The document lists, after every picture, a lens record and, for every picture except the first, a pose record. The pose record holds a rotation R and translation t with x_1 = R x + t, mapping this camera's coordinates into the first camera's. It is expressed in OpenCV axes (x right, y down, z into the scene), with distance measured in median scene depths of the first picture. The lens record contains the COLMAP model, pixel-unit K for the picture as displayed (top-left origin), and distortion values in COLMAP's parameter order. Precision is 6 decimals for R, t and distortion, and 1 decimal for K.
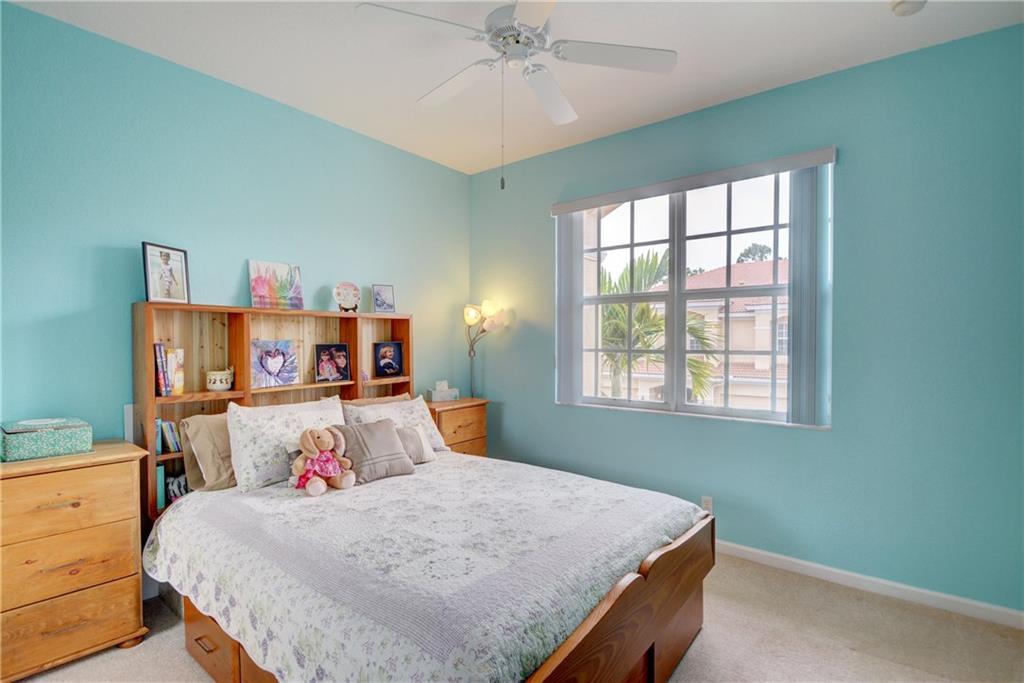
lens RADIAL K [[493.4, 0, 517.8], [0, 493.4, 348.5], [0, 0, 1]] dist [0.002524, -0.000938]
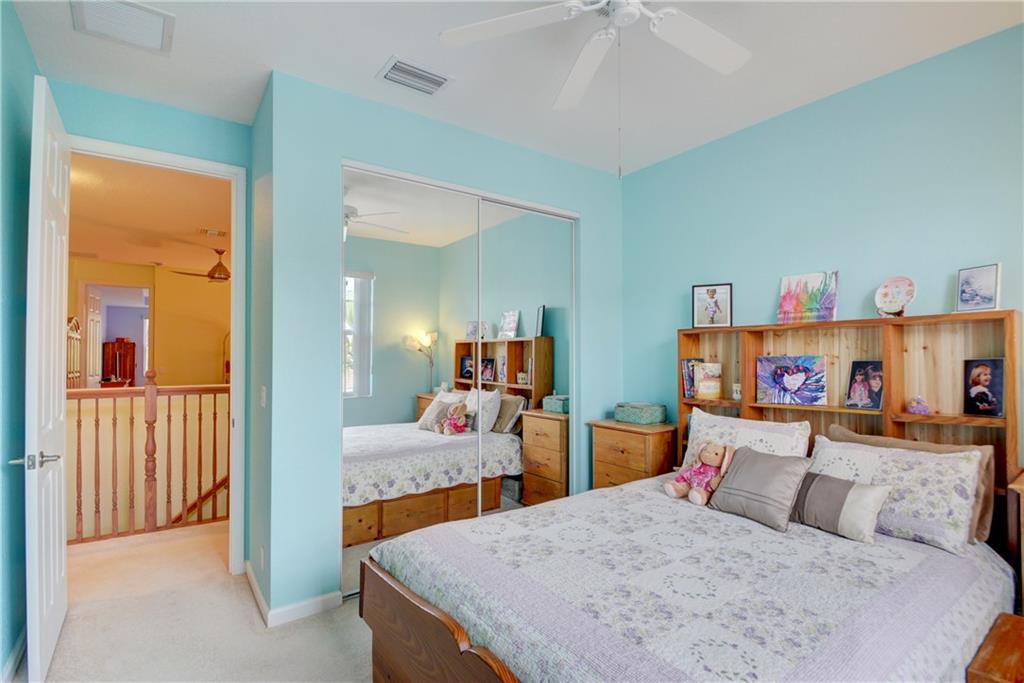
lens RADIAL K [[493.4, 0, 515.6], [0, 493.4, 344.9], [0, 0, 1]] dist [0.002524, -0.000938]
pose [[-0.281902, -0.024269, -0.959136, 0.583346], [-0.014431, 0.999674, -0.021053, -0.010571], [0.959335, 0.007906, -0.282160, 0.749536]]
